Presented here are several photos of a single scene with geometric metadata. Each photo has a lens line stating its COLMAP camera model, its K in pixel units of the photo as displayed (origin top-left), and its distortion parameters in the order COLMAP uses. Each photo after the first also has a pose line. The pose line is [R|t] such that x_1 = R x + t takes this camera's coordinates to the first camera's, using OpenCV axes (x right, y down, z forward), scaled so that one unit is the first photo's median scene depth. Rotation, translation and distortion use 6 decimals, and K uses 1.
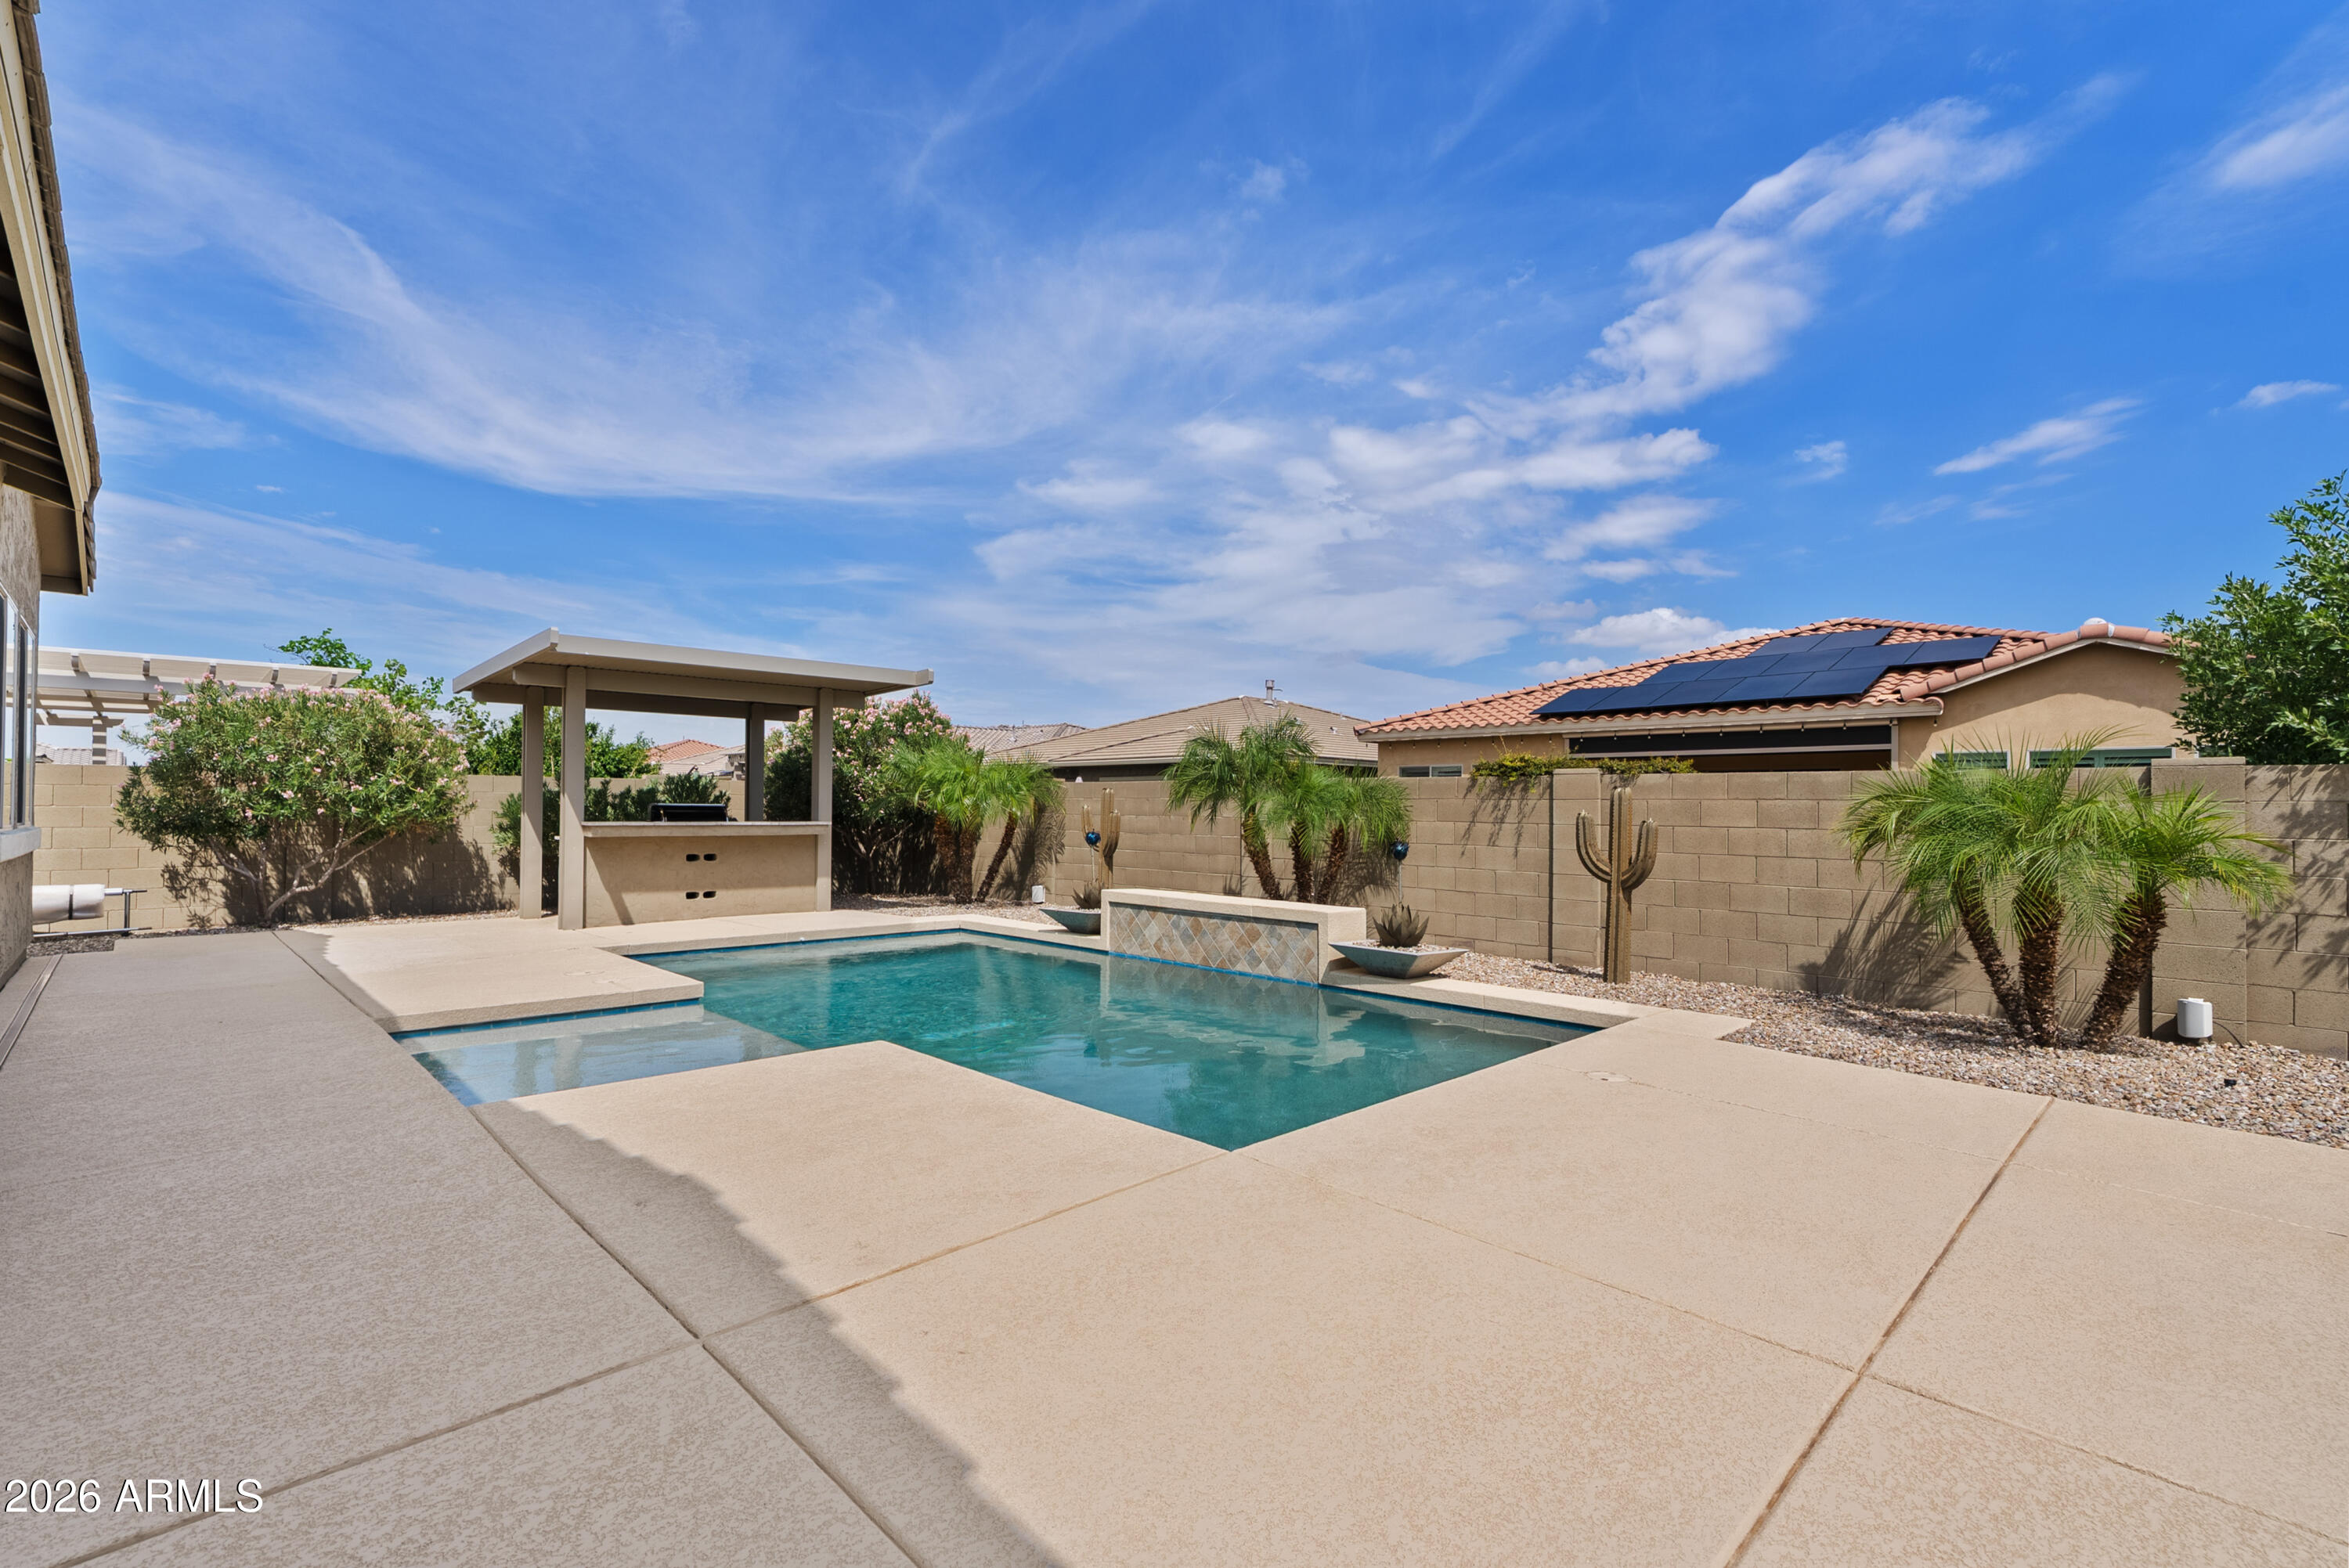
lens RADIAL K [[1068.7, 0, 1175.2], [0, 1068.7, 791.5], [0, 0, 1]] dist [-0.004032, -0.000082]
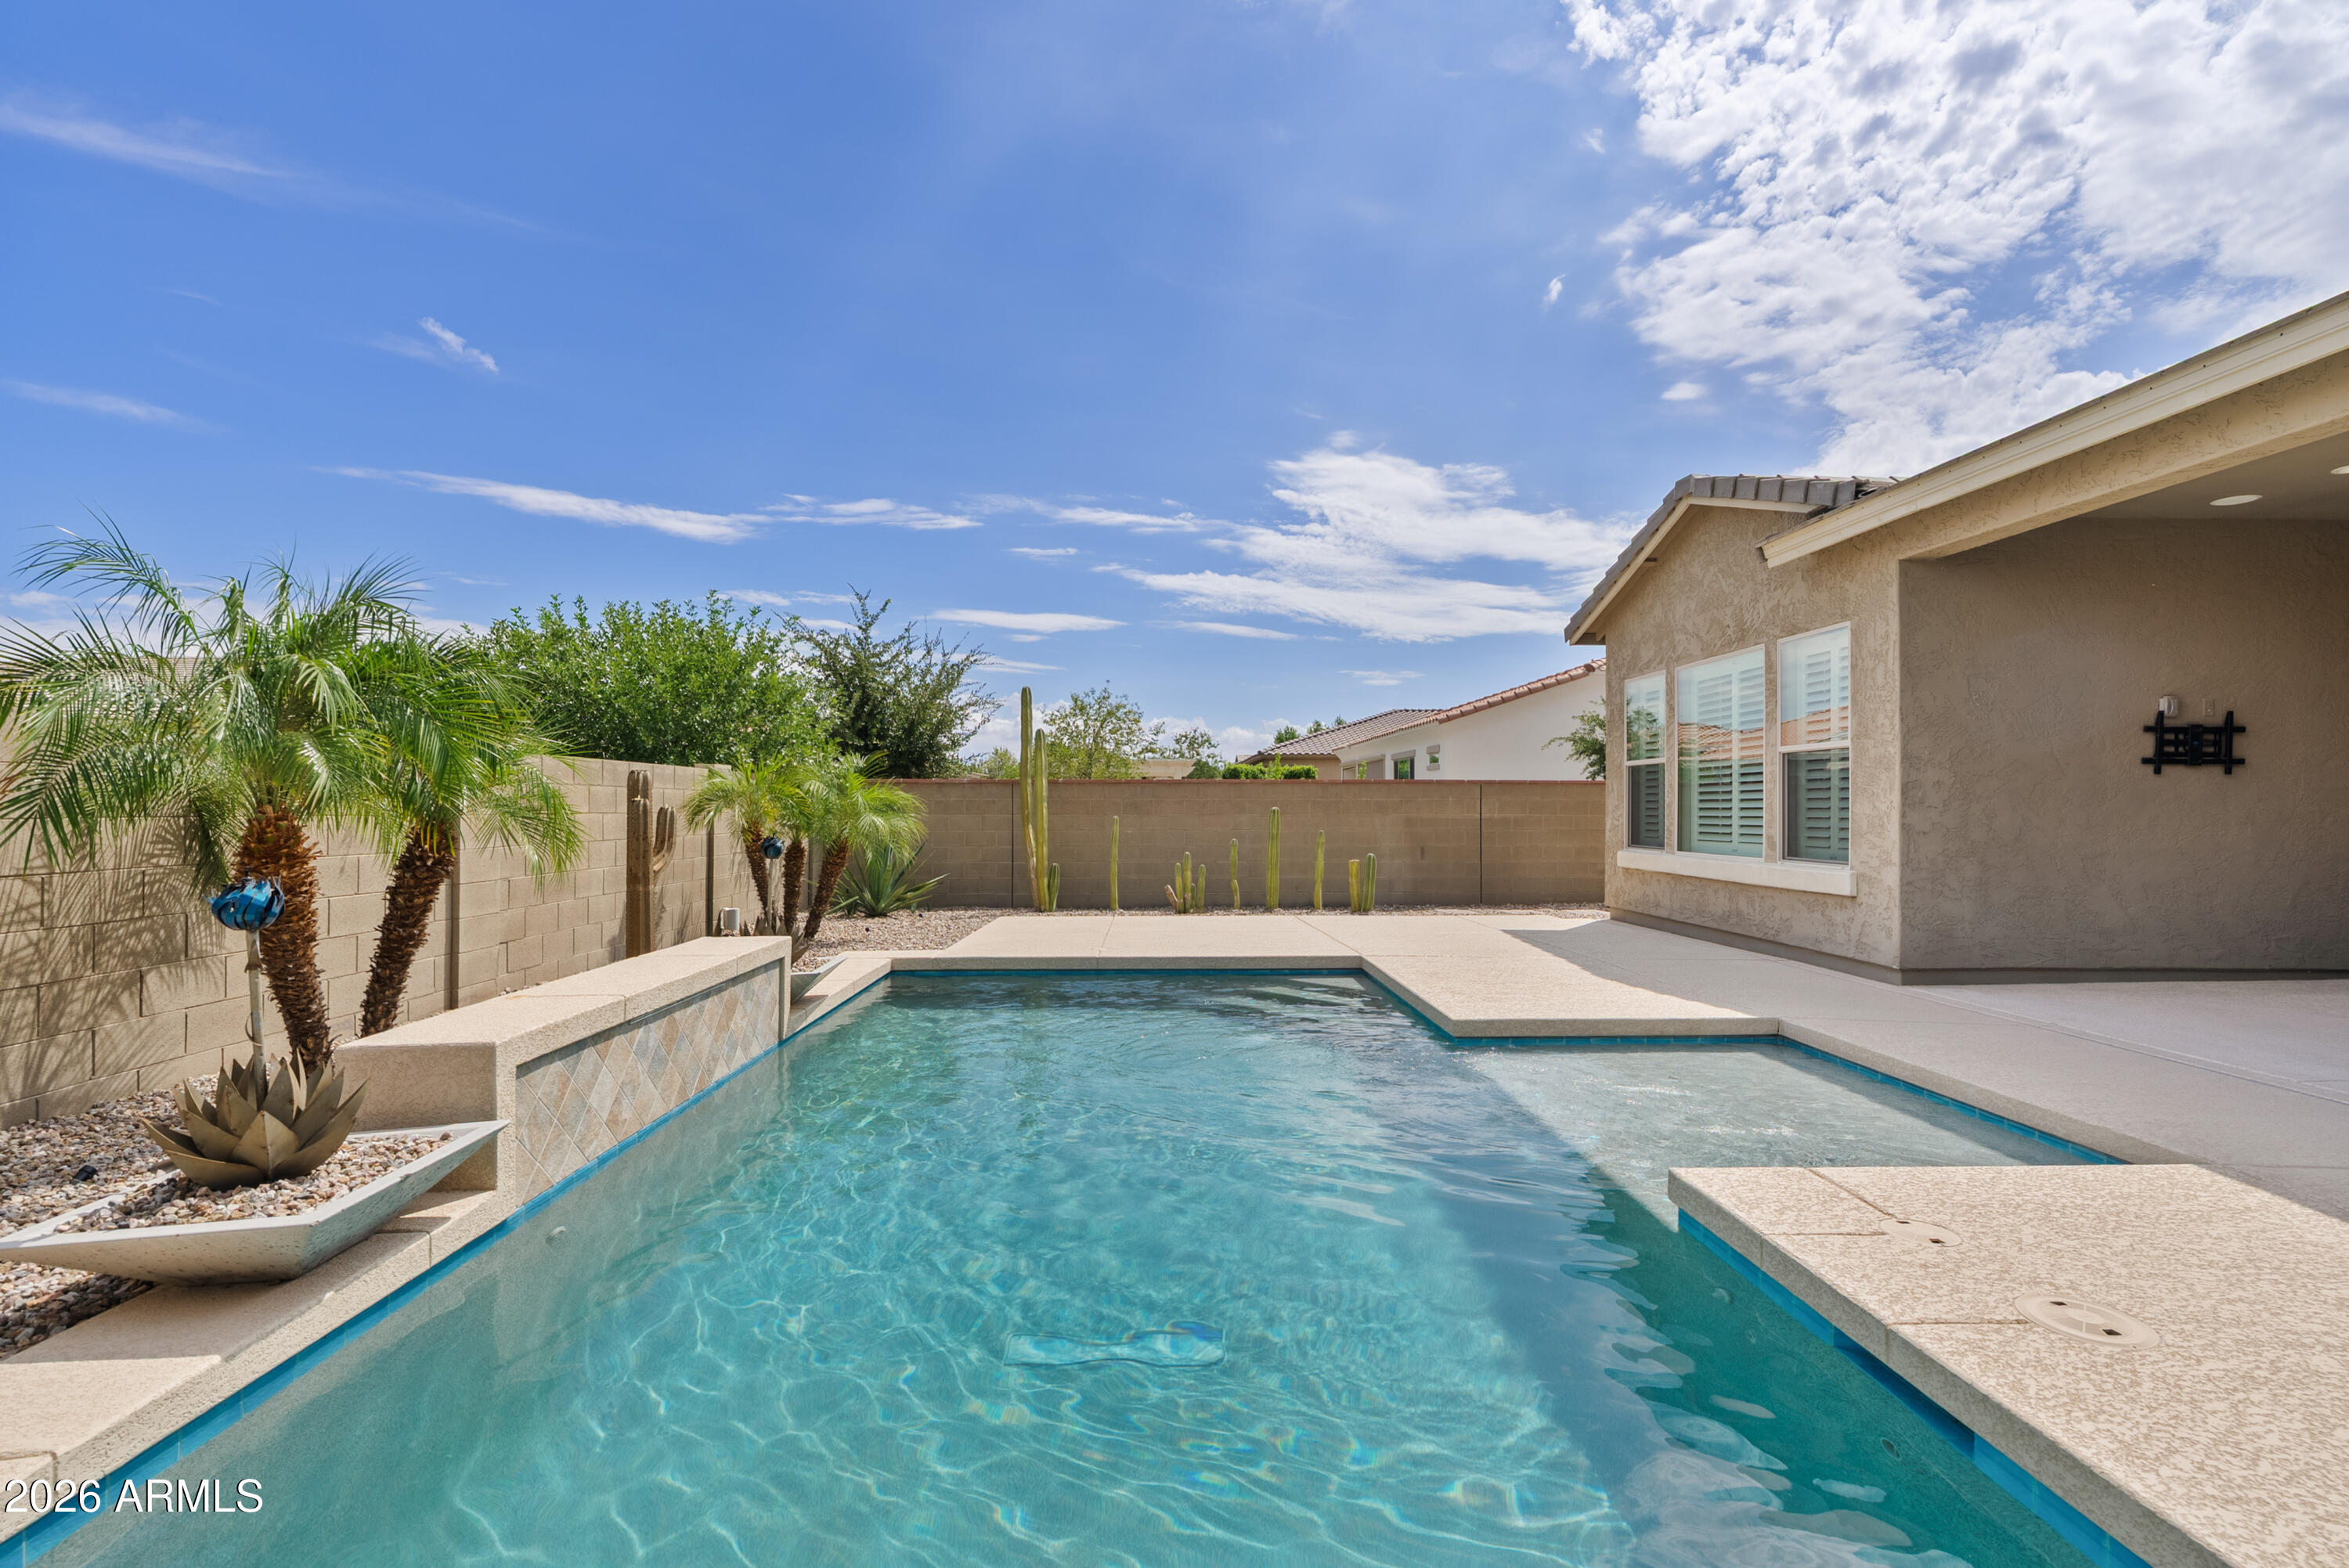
lens RADIAL K [[1077.7, 0, 1175.7], [0, 1077.7, 798.4], [0, 0, 1]] dist [0.005490, 0.000310]
pose [[-0.732836, -0.005718, 0.680382, -0.271219], [-0.018434, 0.999764, -0.011453, 0.010910], [-0.680156, -0.020935, -0.732768, 0.673649]]
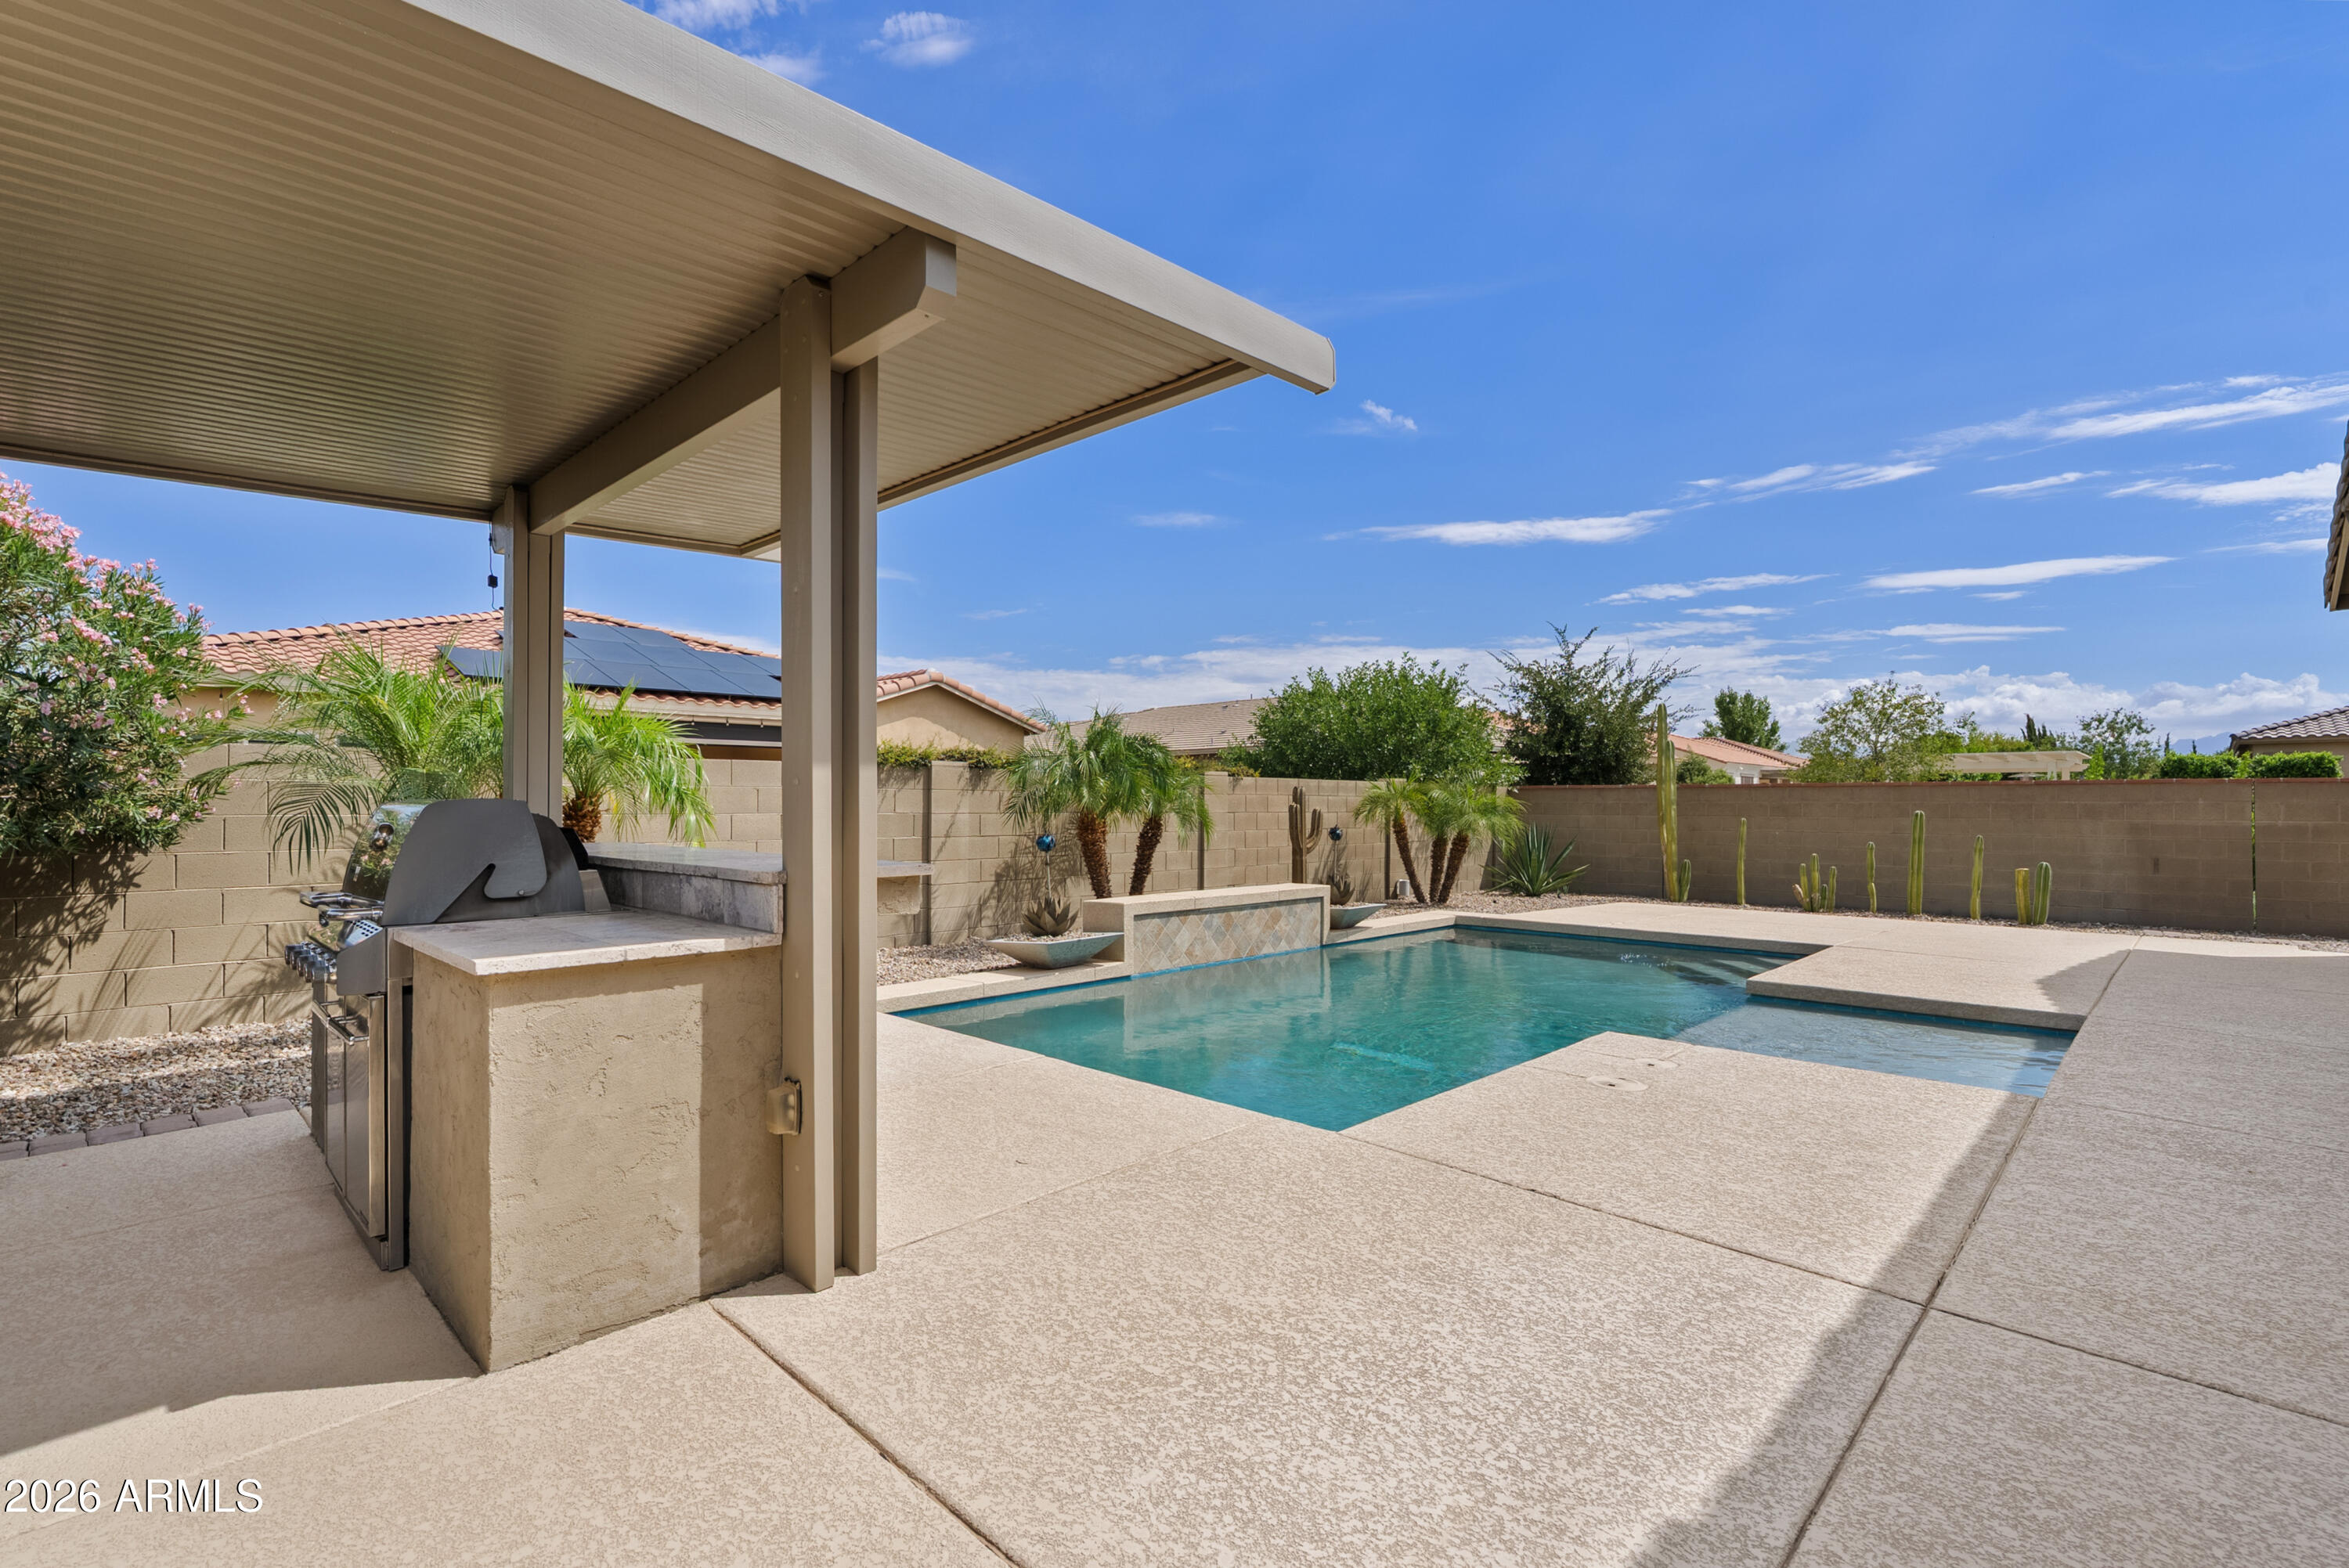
lens RADIAL K [[1086.2, 0, 1172.9], [0, 1086.2, 791.4], [0, 0, 1]] dist [-0.002411, 0.000798]
pose [[-0.023935, 0.000745, 0.999713, -0.553846], [-0.018351, 0.999831, -0.001185, 0.003729], [-0.999545, -0.018374, -0.023917, 0.601433]]
